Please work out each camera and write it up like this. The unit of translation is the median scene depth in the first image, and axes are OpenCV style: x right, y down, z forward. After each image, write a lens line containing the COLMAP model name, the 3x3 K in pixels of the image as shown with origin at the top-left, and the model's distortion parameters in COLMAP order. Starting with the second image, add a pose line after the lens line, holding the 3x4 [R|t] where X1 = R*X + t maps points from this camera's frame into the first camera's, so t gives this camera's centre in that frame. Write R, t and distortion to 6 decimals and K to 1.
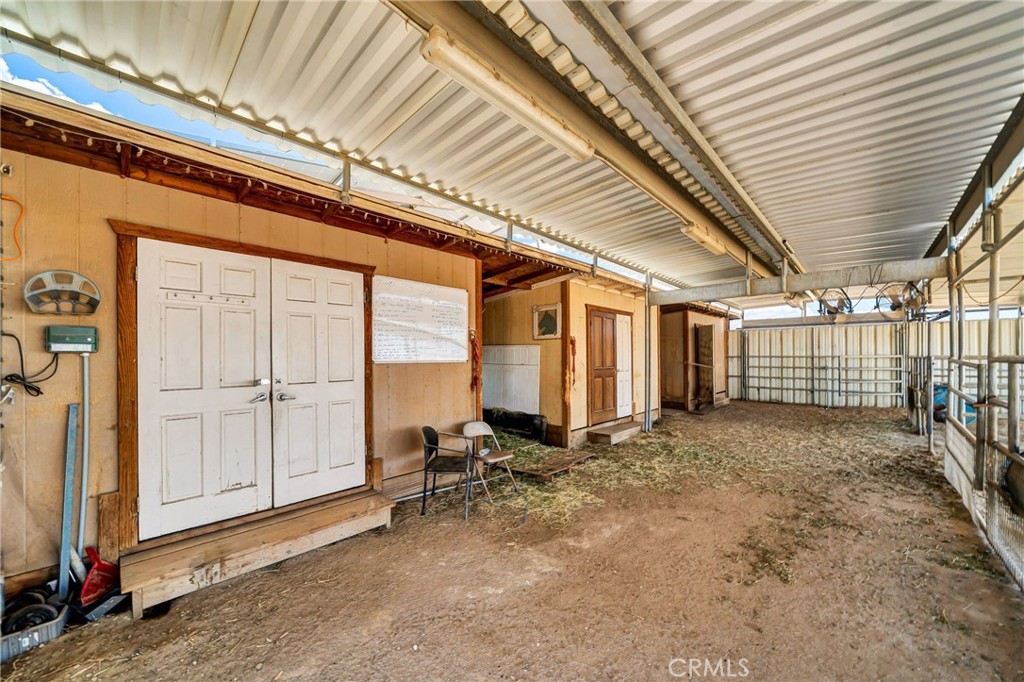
lens RADIAL K [[376.5, 0, 525.8], [0, 376.5, 364.1], [0, 0, 1]] dist [-0.000637, -0.000065]
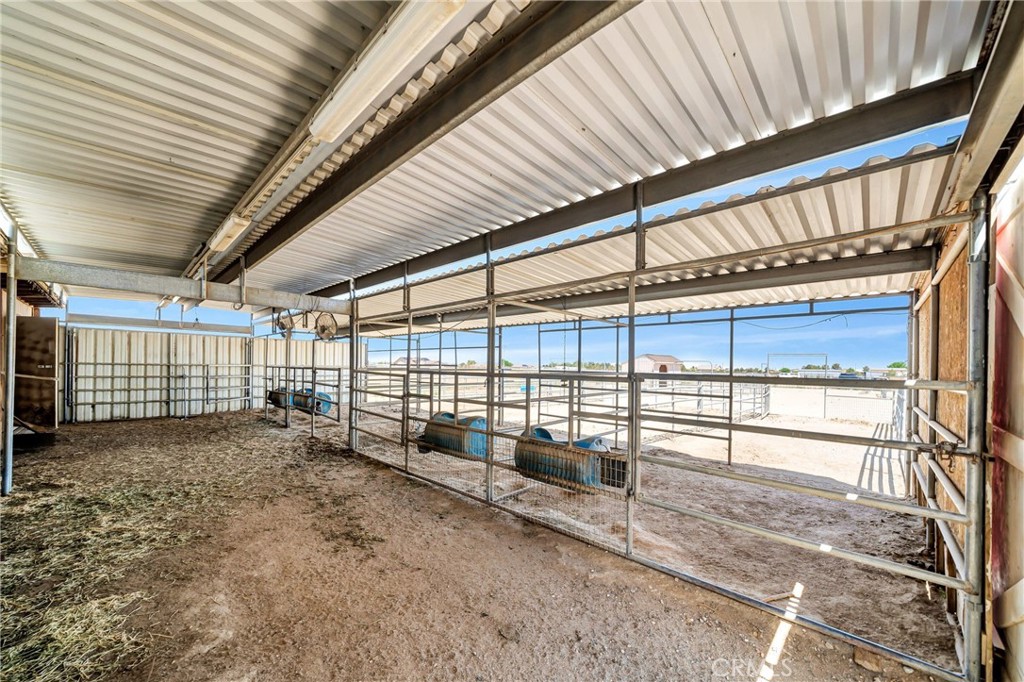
lens RADIAL K [[376.5, 0, 525.8], [0, 376.5, 364.1], [0, 0, 1]] dist [-0.000637, -0.000065]
pose [[0.005390, 0.013503, 0.999894, -0.328252], [0.003567, 0.999902, -0.013522, -0.011740], [-0.999979, 0.003639, 0.005341, 0.252220]]
